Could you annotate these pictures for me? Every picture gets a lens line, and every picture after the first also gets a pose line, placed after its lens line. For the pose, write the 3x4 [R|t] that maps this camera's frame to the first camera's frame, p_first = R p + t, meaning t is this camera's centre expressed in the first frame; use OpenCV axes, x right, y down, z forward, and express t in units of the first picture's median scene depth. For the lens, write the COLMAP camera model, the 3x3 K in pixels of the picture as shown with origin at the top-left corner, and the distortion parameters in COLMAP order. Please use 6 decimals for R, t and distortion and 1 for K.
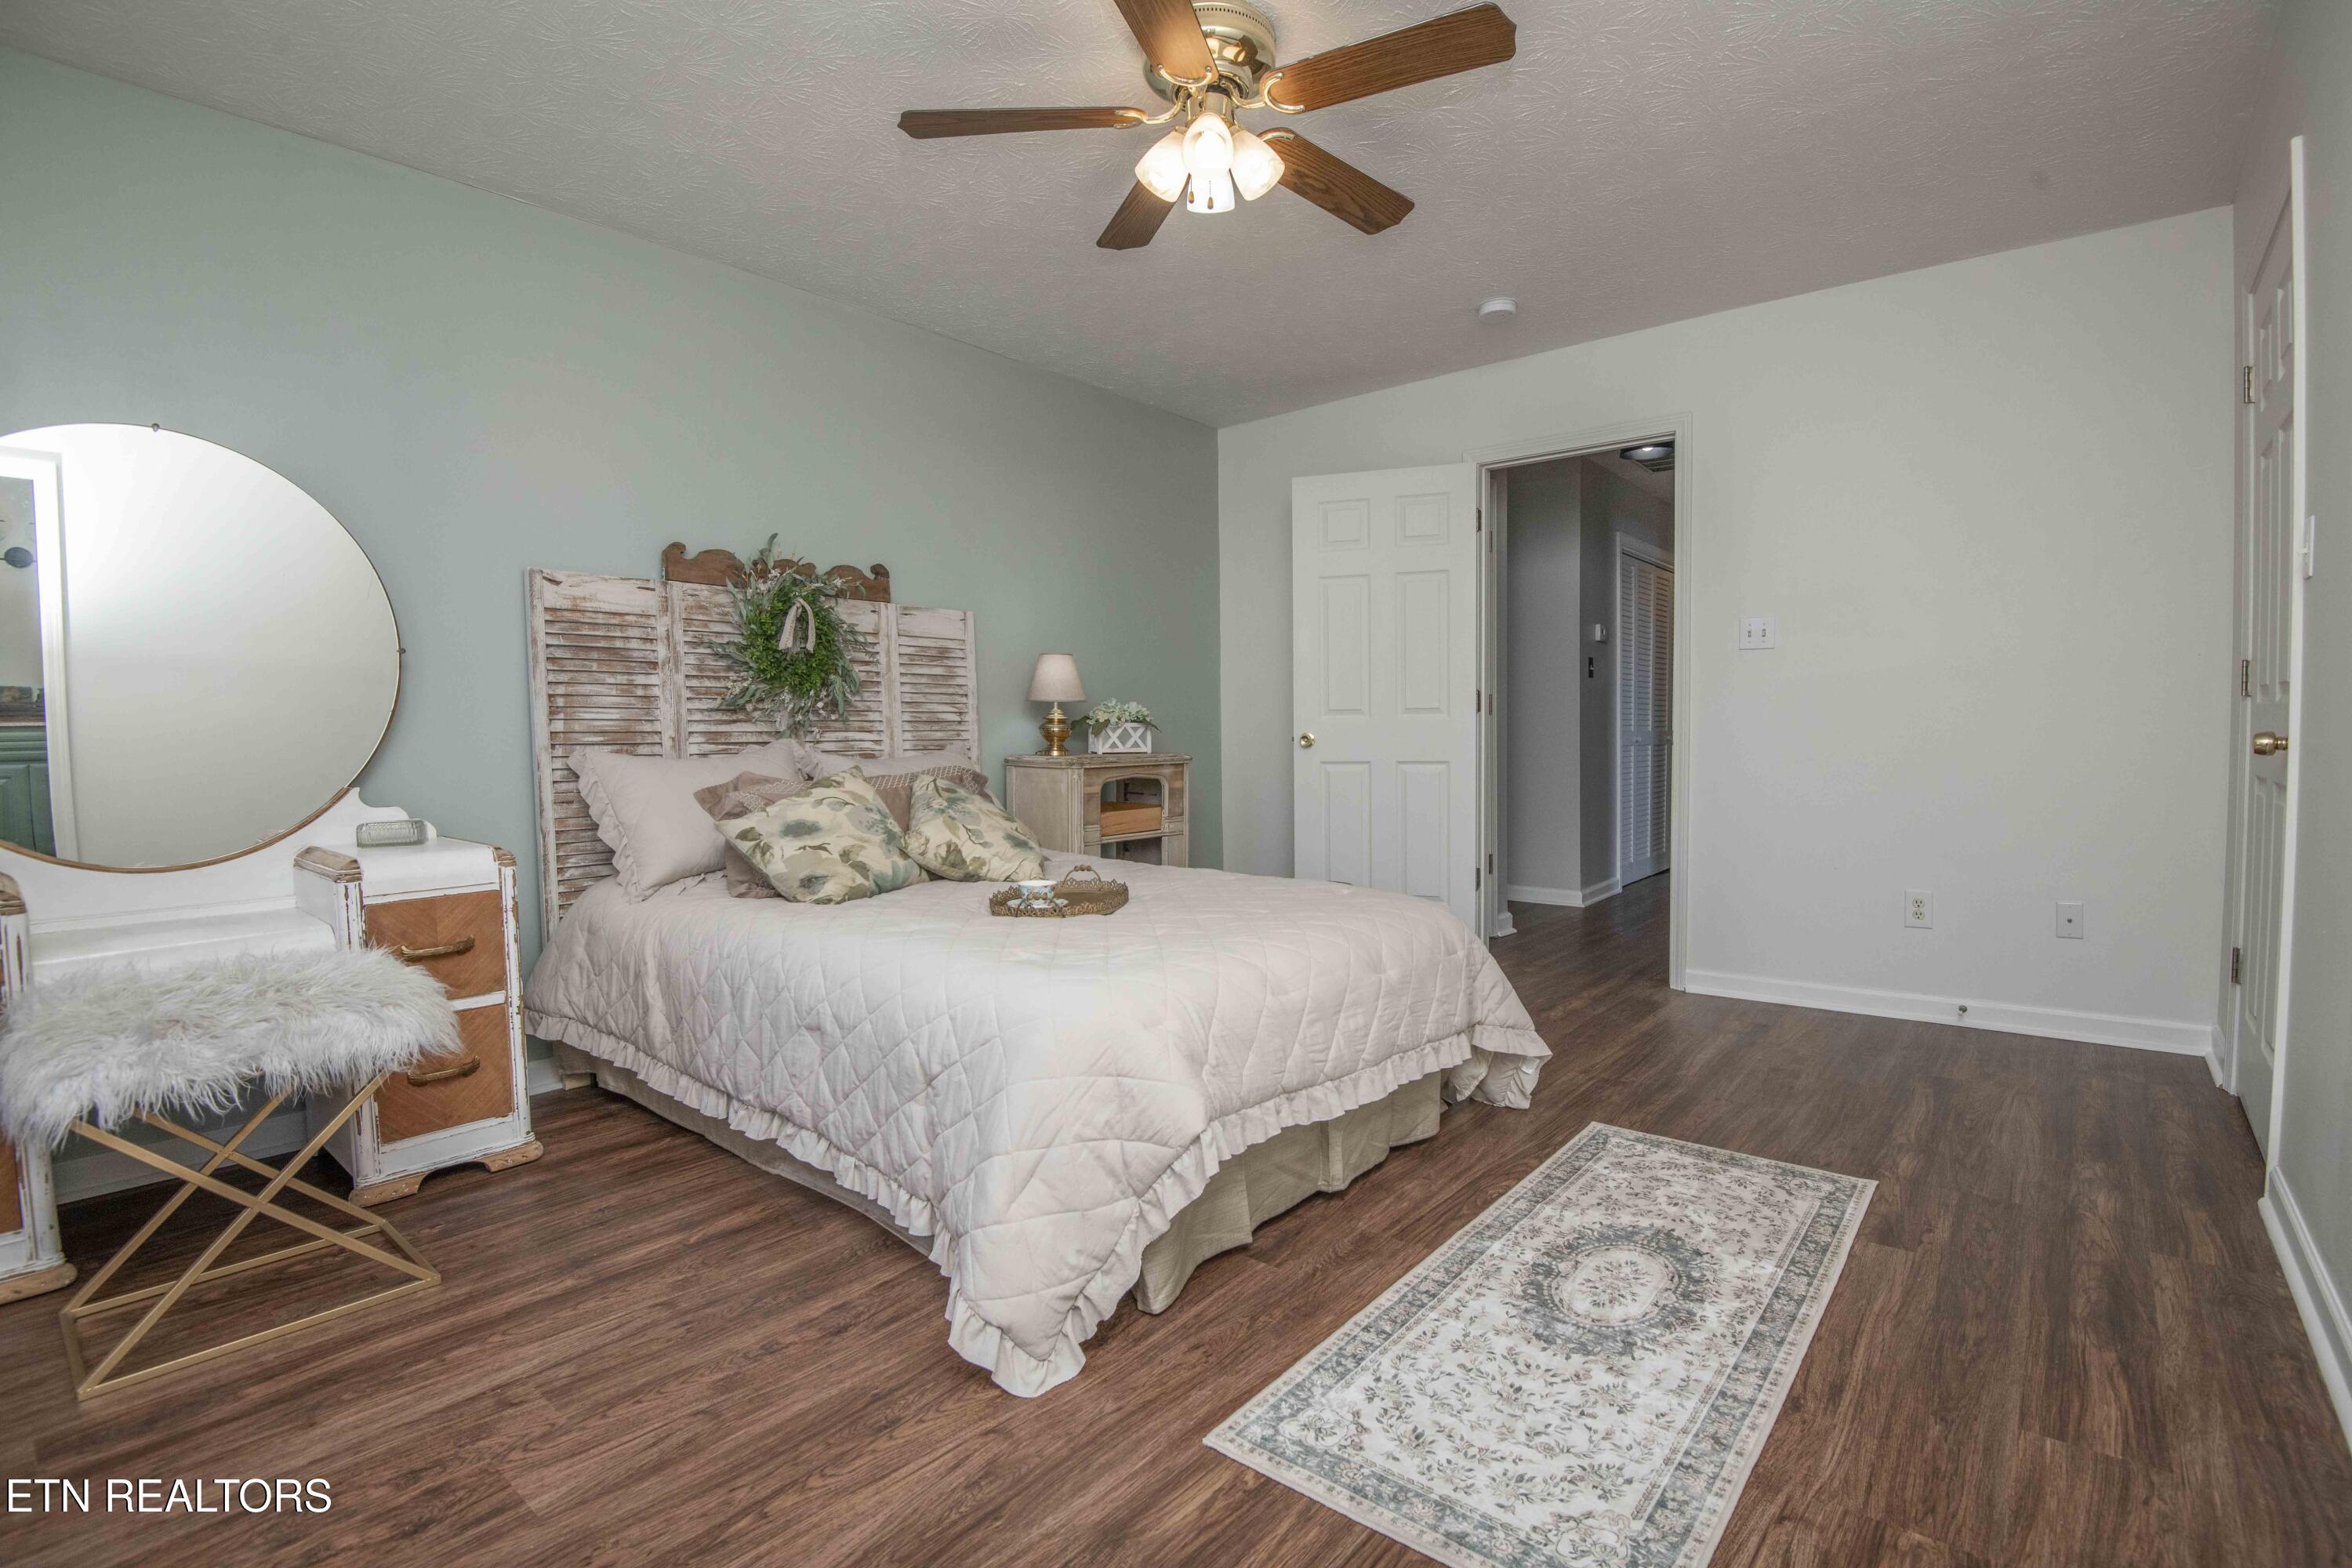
lens RADIAL K [[1083.2, 0, 1182.3], [0, 1083.2, 779.5], [0, 0, 1]] dist [-0.004353, -0.023402]
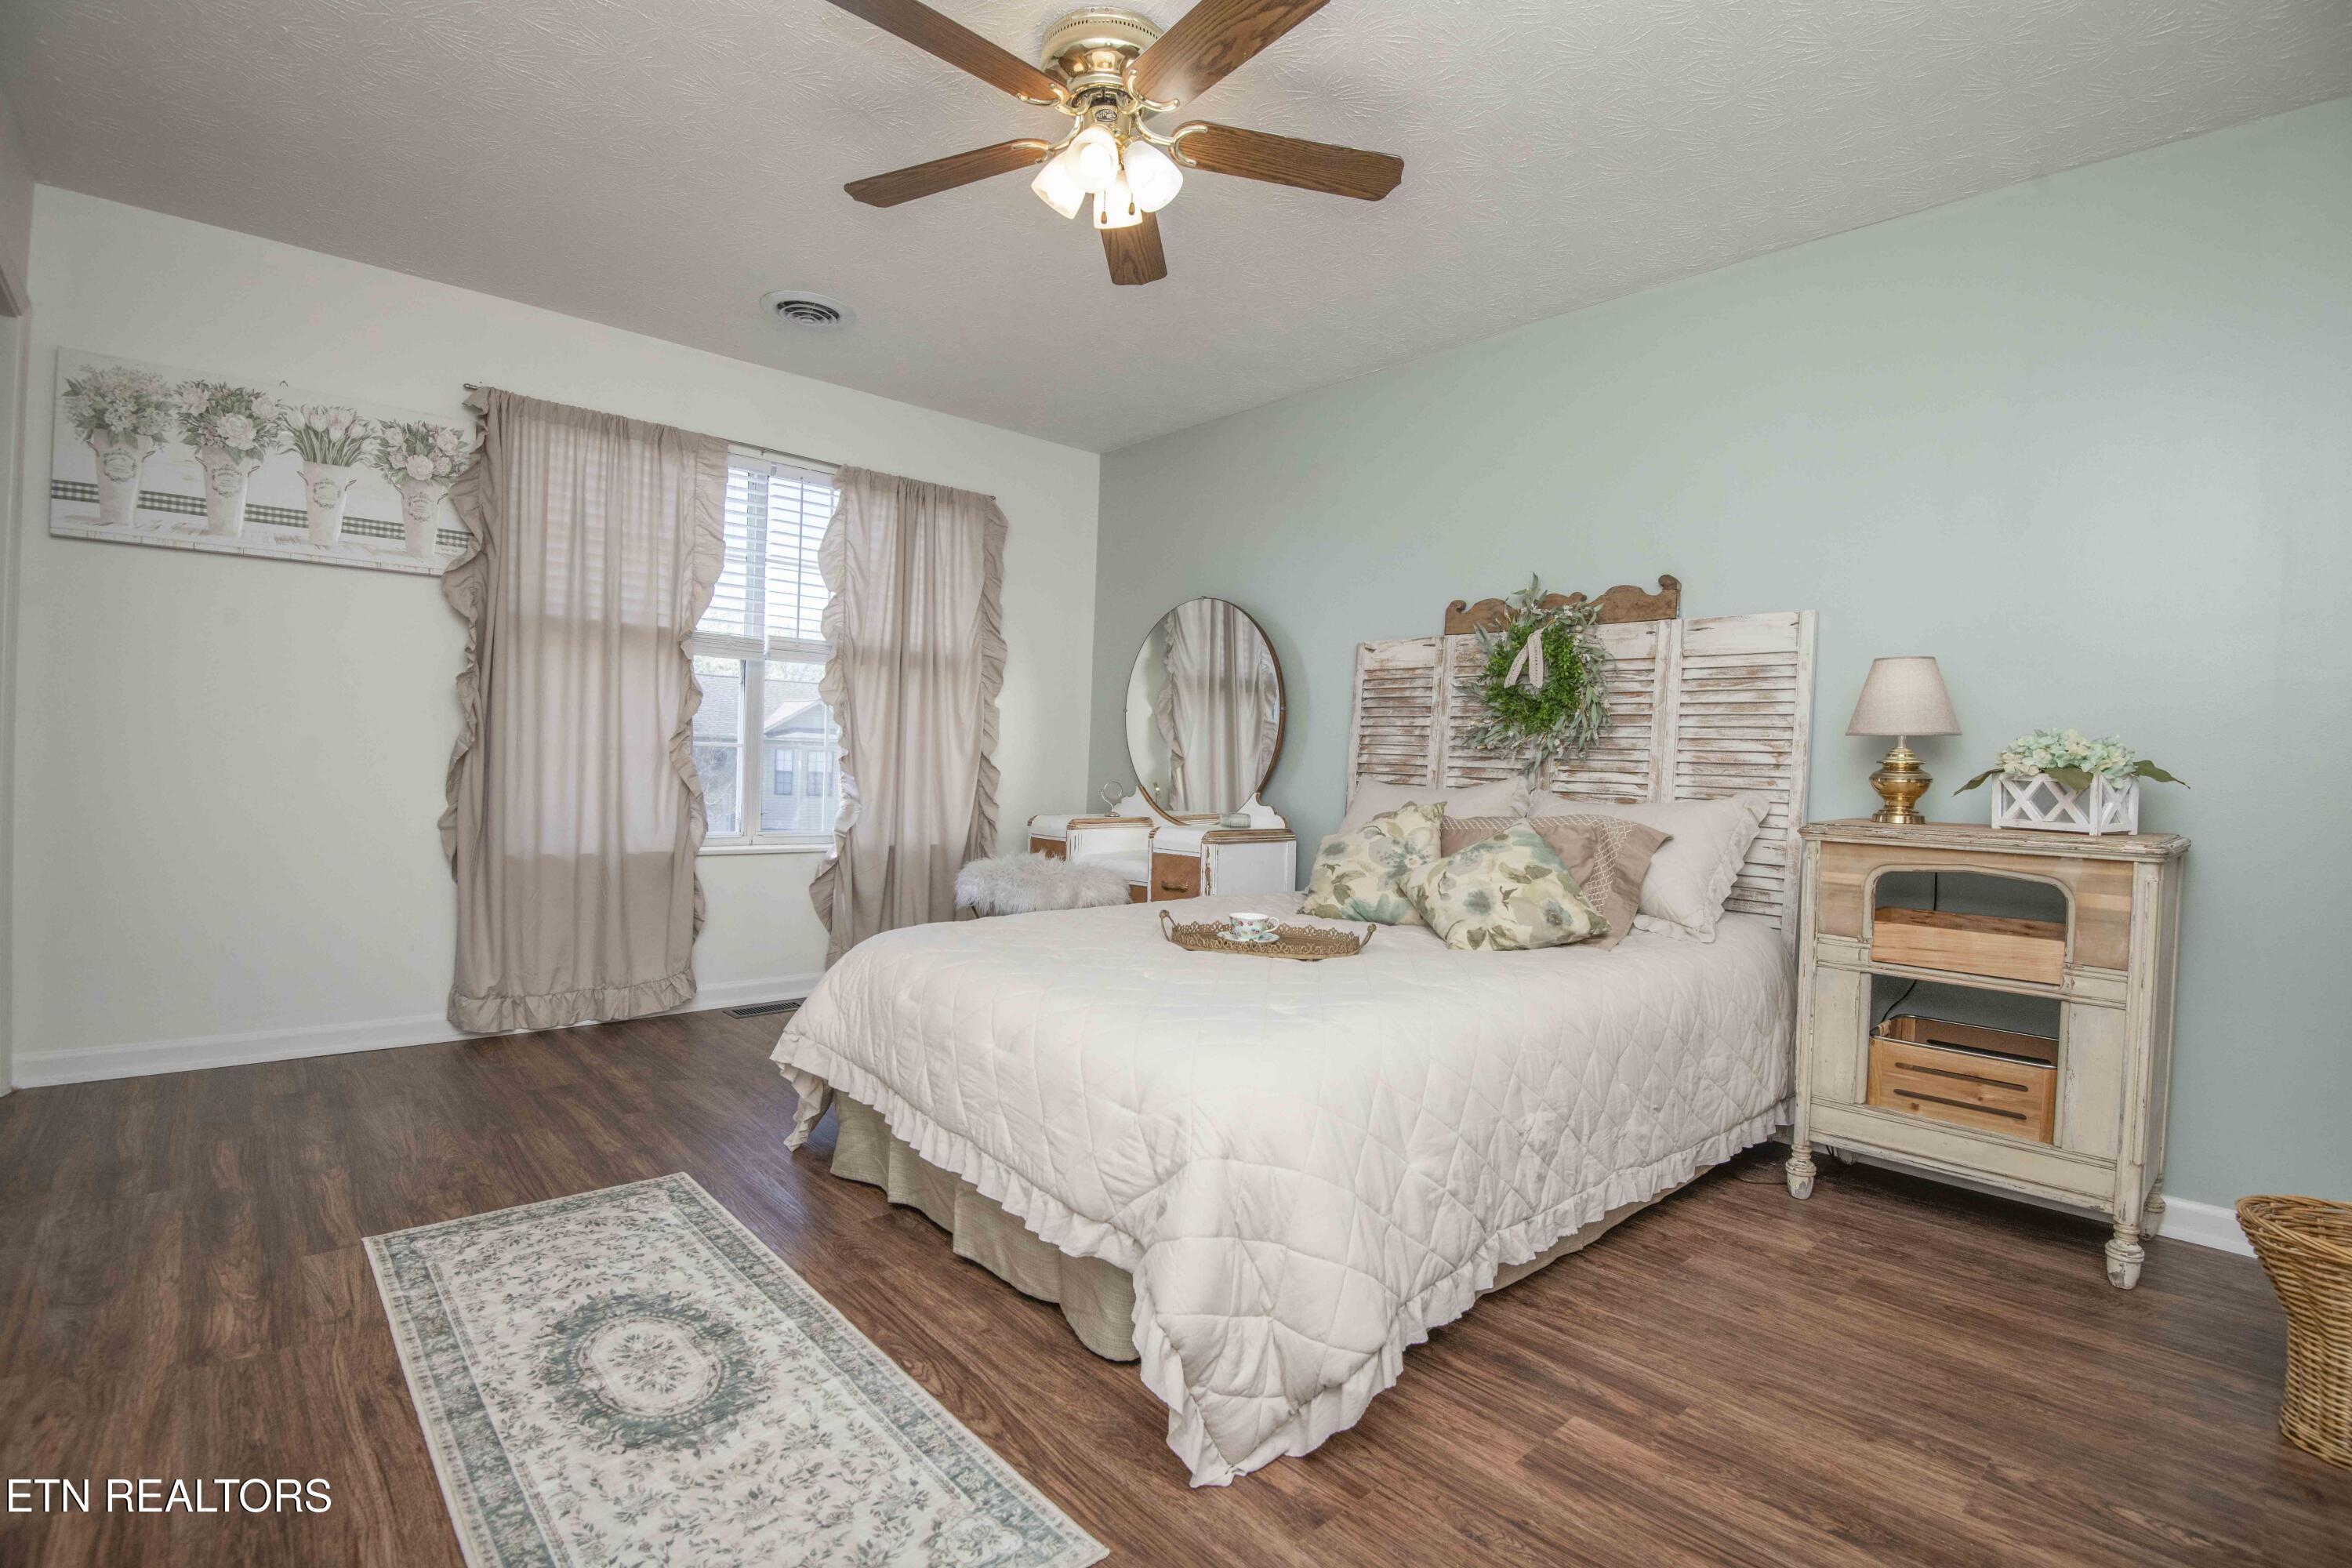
lens RADIAL K [[1083.2, 0, 1182.3], [0, 1083.2, 779.5], [0, 0, 1]] dist [-0.004353, -0.023402]
pose [[-0.136537, 0.022893, -0.990370, 0.771504], [-0.075007, 0.996624, 0.033378, -0.052038], [0.987791, 0.078842, -0.134359, 0.963800]]
